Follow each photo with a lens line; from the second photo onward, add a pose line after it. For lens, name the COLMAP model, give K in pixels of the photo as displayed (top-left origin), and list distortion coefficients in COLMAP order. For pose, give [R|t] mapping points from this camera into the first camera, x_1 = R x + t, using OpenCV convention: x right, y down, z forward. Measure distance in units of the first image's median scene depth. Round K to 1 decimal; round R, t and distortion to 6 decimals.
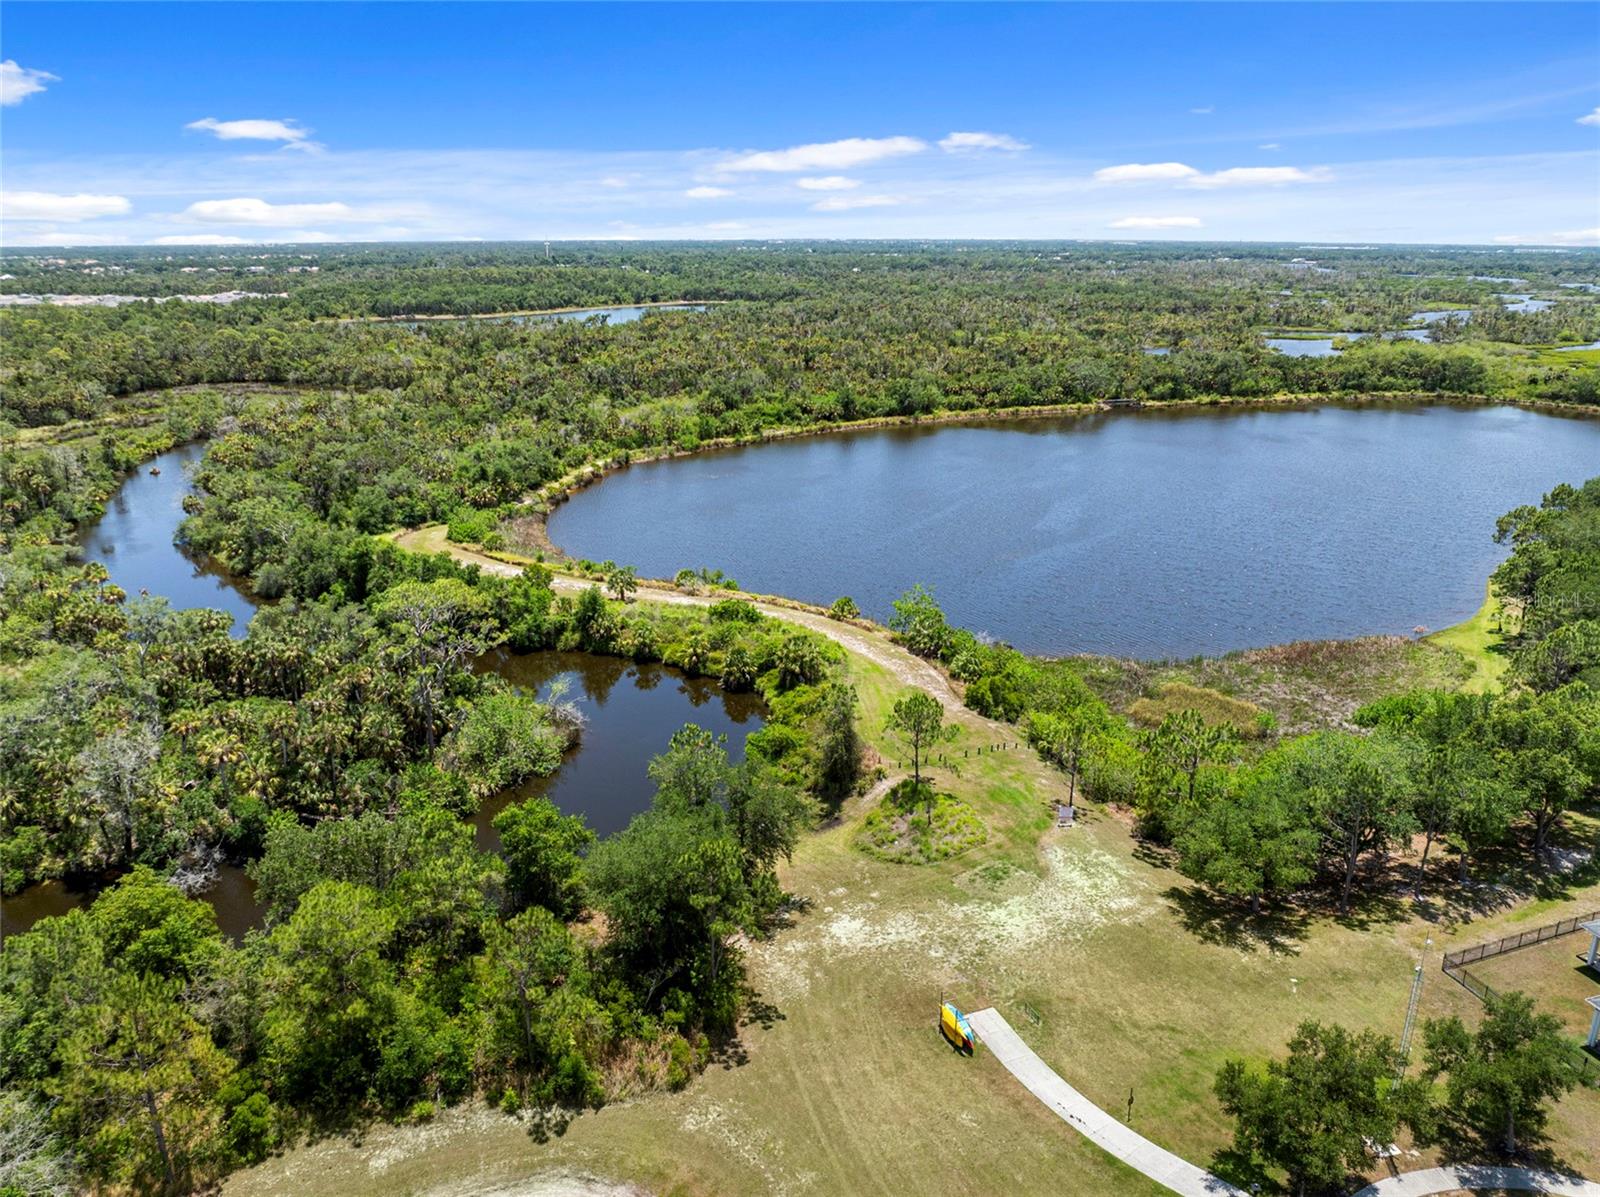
lens RADIAL K [[1164.0, 0, 800.0], [0, 1164.0, 598.5], [0, 0, 1]] dist [-0.005123, -0.042500]
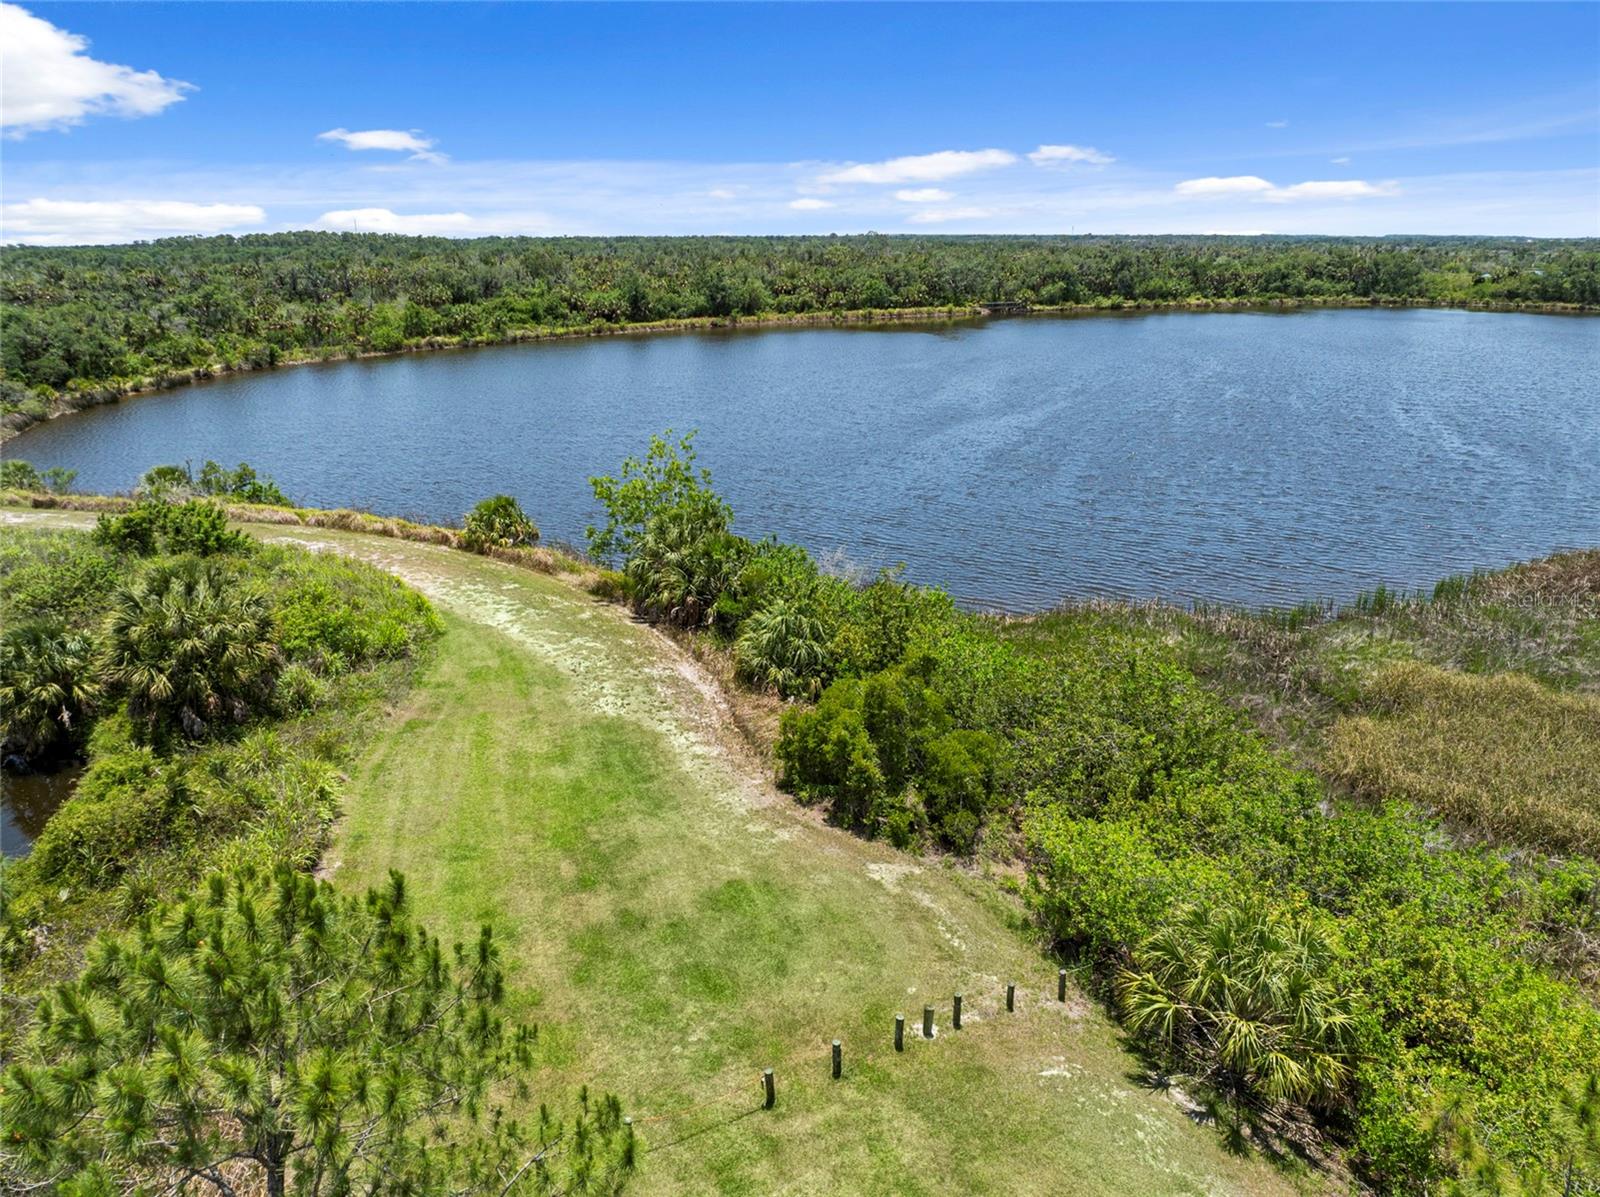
lens RADIAL K [[1164.0, 0, 800.0], [0, 1164.0, 598.5], [0, 0, 1]] dist [-0.005123, -0.042500]
pose [[0.991346, -0.045039, 0.123307, 0.044074], [0.044976, 0.998983, 0.003301, 0.018174], [-0.123331, 0.002273, 0.992363, 0.279532]]
